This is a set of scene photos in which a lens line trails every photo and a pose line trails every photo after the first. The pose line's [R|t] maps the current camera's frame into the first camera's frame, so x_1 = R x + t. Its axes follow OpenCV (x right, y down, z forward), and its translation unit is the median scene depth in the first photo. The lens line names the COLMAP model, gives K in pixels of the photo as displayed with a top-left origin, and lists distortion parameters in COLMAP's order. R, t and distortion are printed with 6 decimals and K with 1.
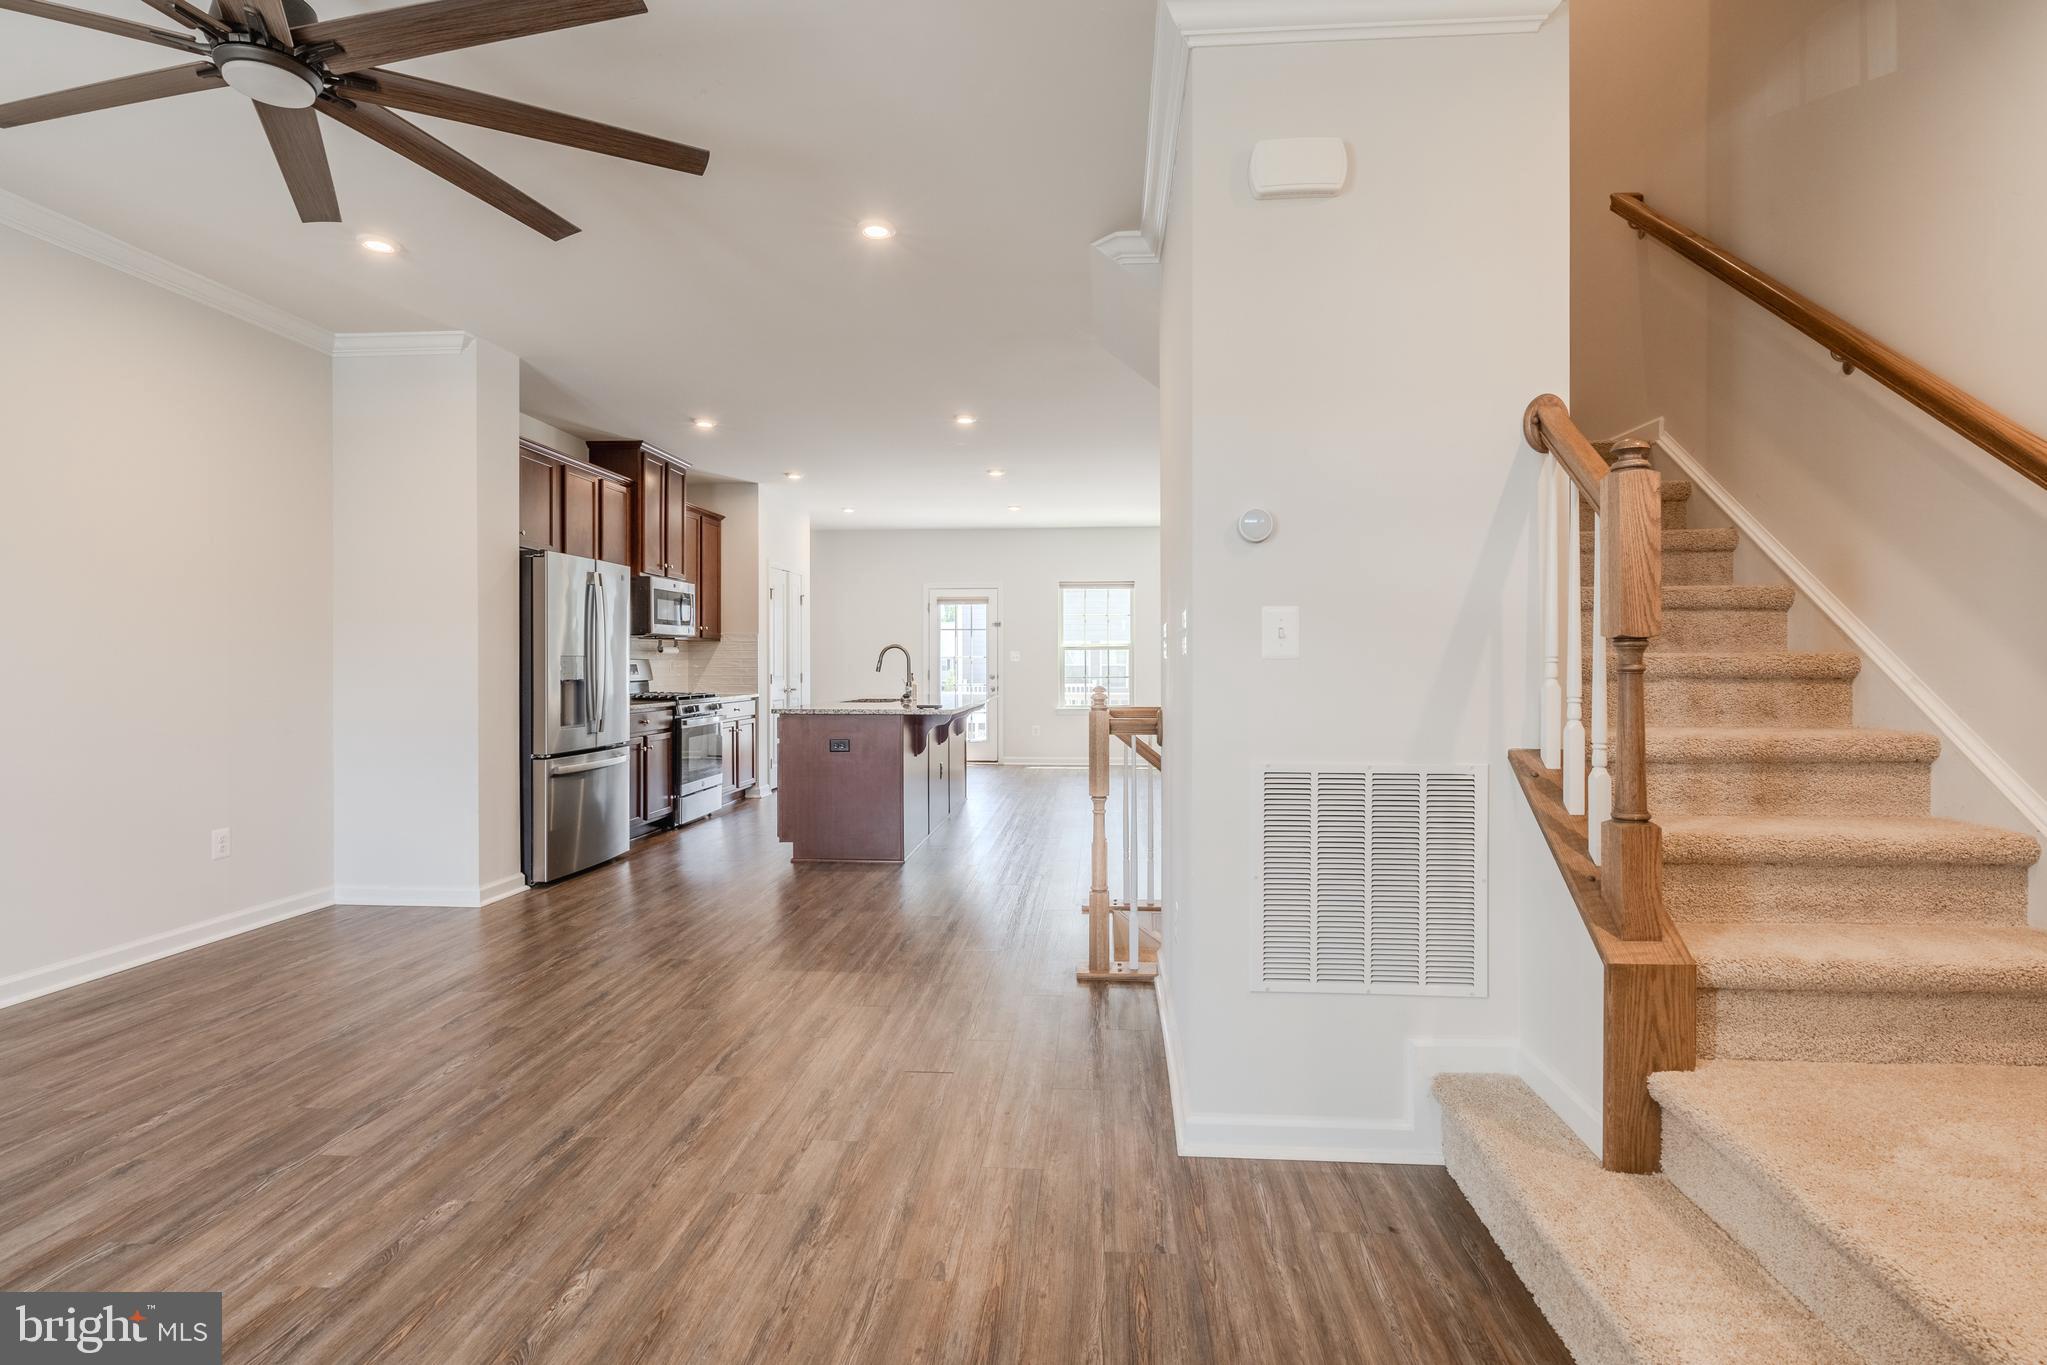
lens RADIAL K [[1004.7, 0, 1033.6], [0, 1004.7, 671.0], [0, 0, 1]] dist [0.003361, 0.002558]
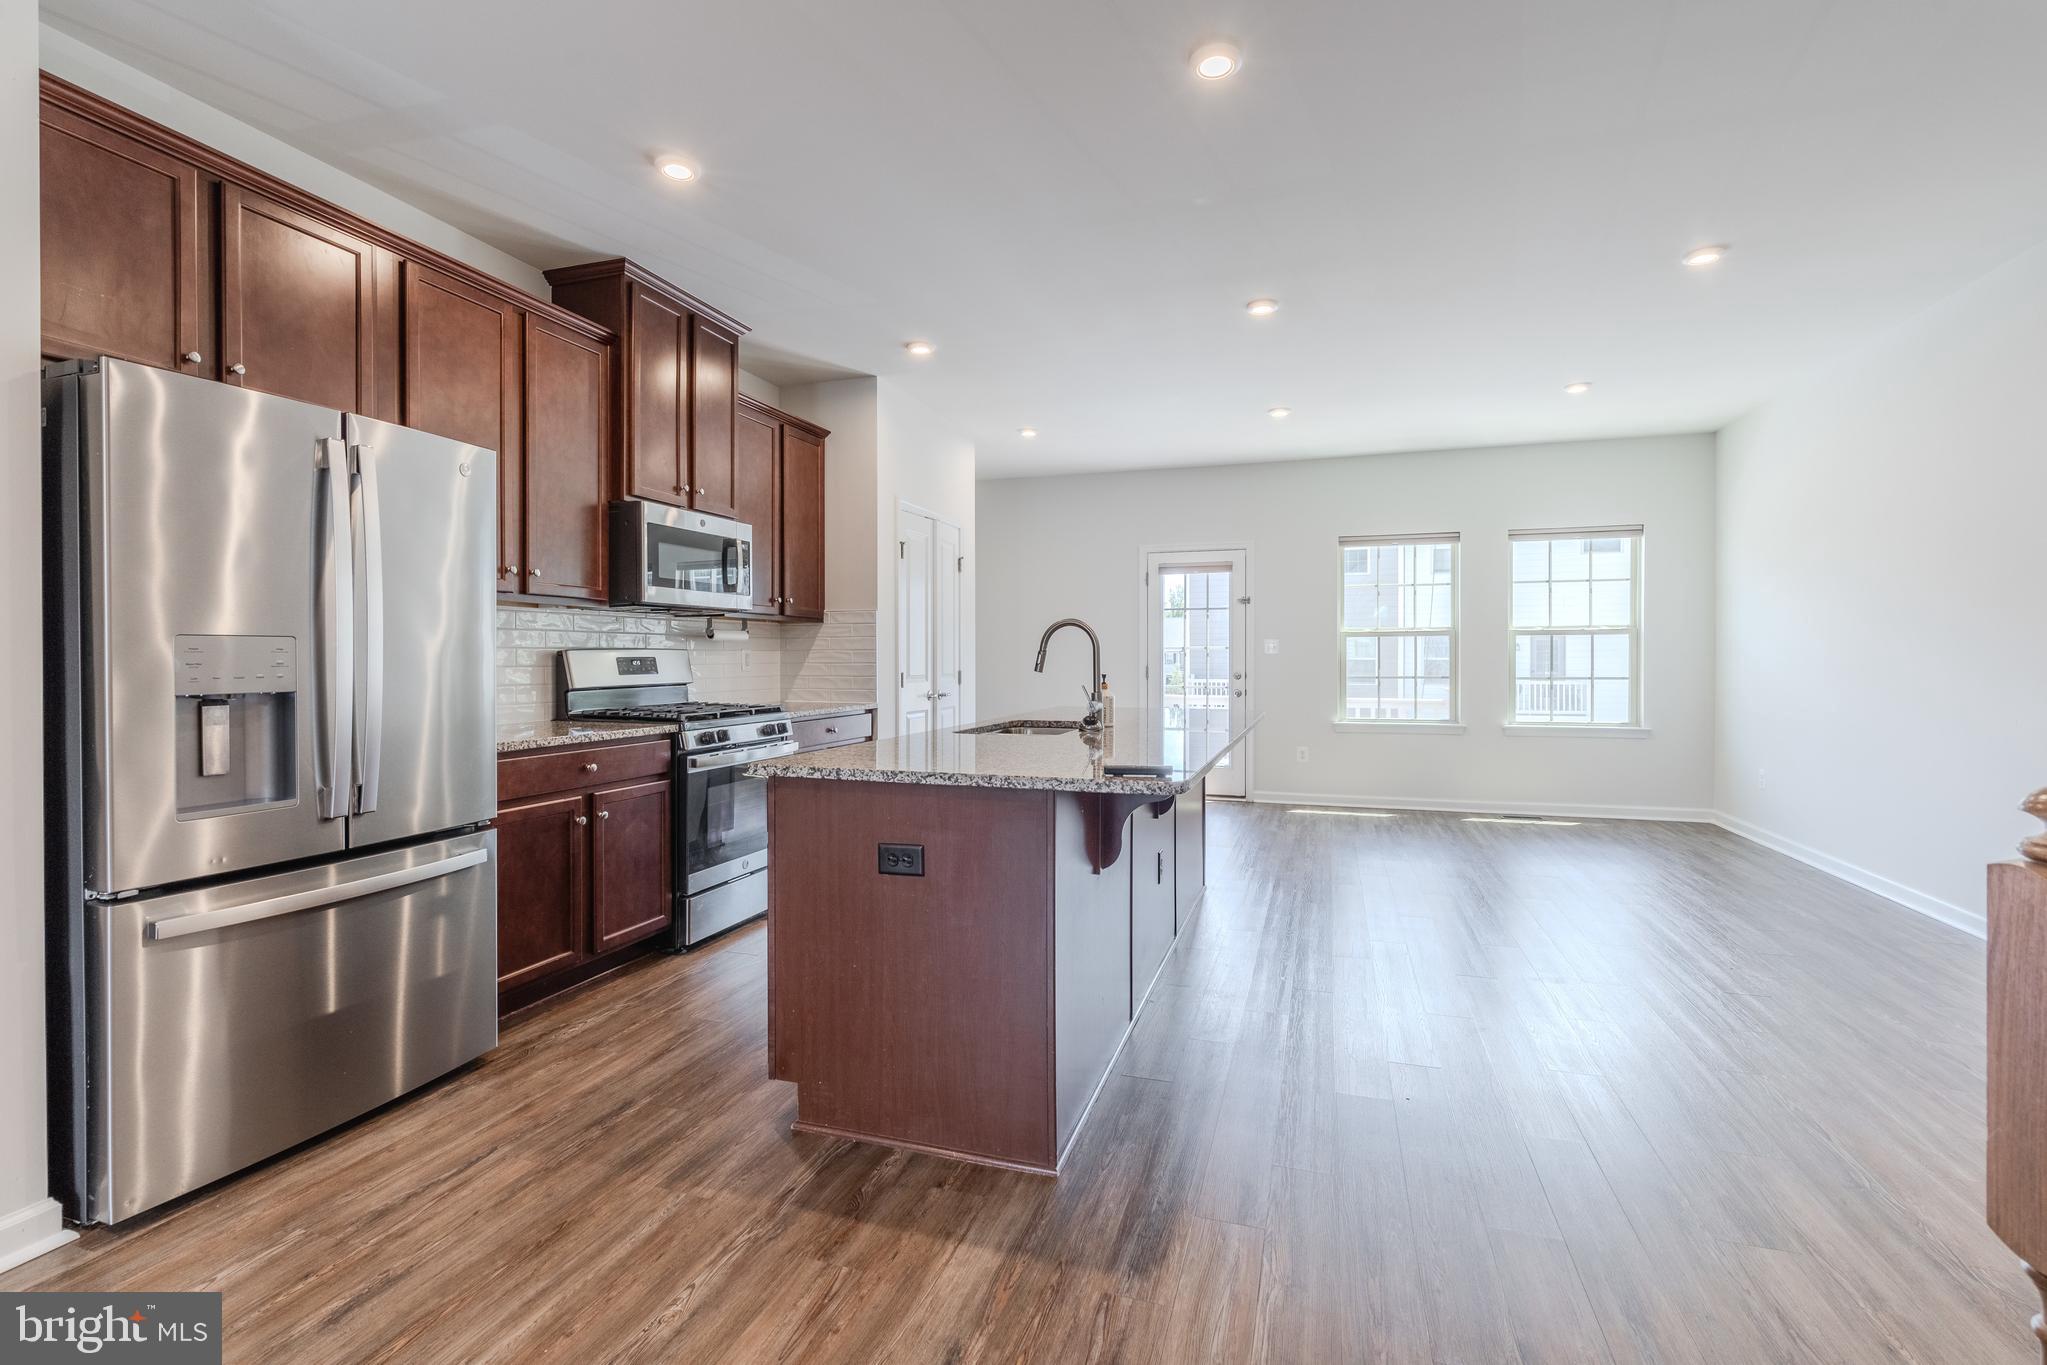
lens RADIAL K [[927.3, 0, 1013.4], [0, 927.3, 670.0], [0, 0, 1]] dist [-0.008704, 0.002601]
pose [[0.967434, 0.004060, -0.253090, -0.045778], [-0.002415, 0.999974, 0.006808, -0.003348], [0.253111, -0.005975, 0.967419, 0.531937]]
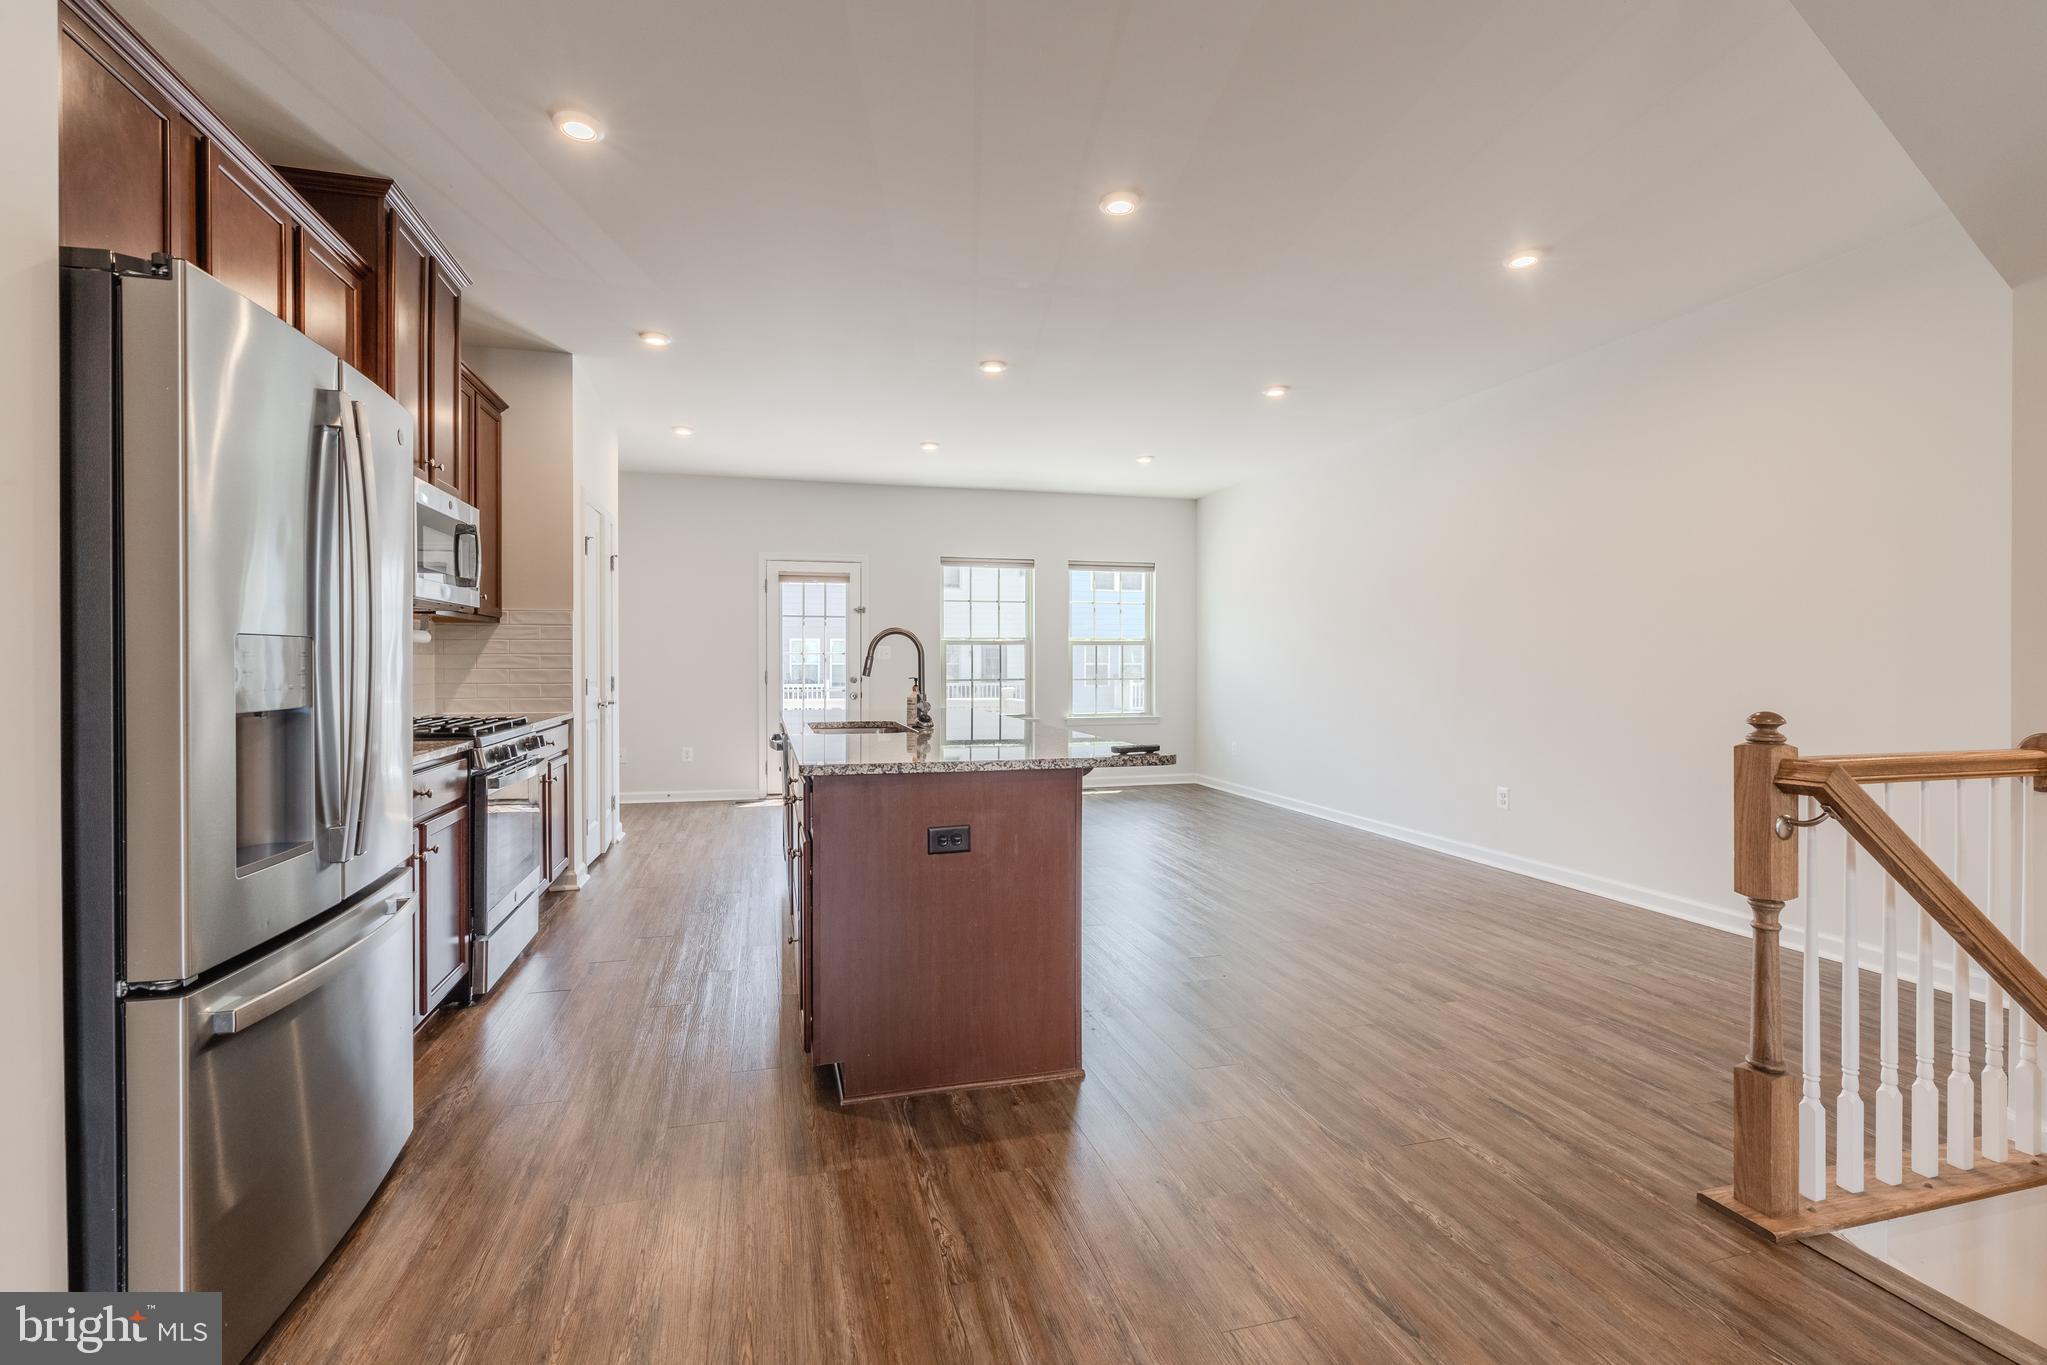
lens RADIAL K [[927.3, 0, 1015.7], [0, 927.3, 673.3], [0, 0, 1]] dist [-0.008704, 0.002601]
pose [[0.944772, -0.002859, 0.327715, -0.246139], [0.001353, 0.999987, 0.004821, -0.003089], [-0.327725, -0.004112, 0.944764, 0.479891]]
